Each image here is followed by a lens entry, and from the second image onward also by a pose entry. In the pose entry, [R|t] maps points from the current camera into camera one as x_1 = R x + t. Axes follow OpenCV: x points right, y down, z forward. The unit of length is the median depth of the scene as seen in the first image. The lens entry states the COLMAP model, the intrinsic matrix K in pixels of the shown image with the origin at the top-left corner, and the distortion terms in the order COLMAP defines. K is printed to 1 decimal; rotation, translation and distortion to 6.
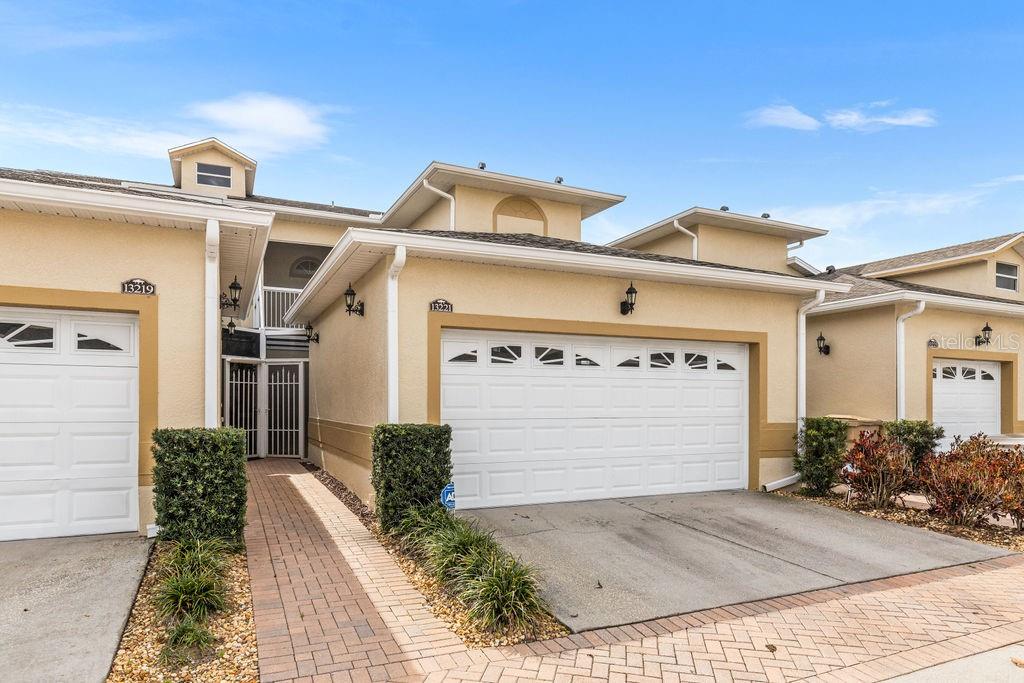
lens RADIAL K [[642.3, 0, 519.0], [0, 642.3, 394.7], [0, 0, 1]] dist [-0.002274, 0.004661]
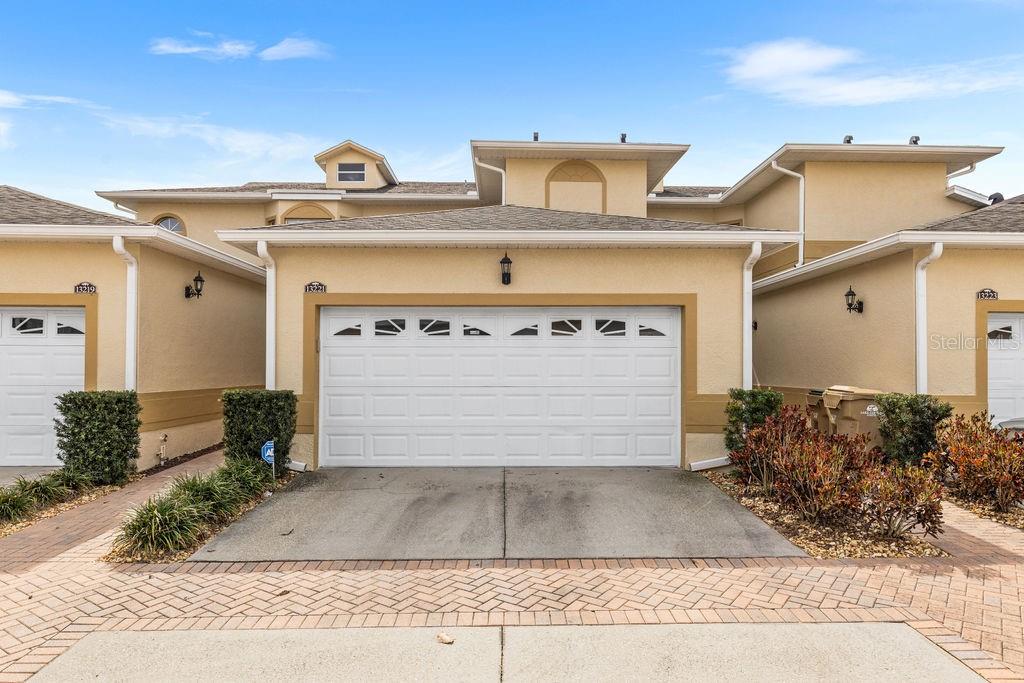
lens RADIAL K [[675.8, 0, 511.9], [0, 675.8, 341.7], [0, 0, 1]] dist [0.007528, -0.003643]
pose [[0.910698, -0.016949, -0.412725, 0.628461], [0.005558, 0.999570, -0.028782, -0.003990], [0.413036, 0.023918, 0.910401, 0.039318]]
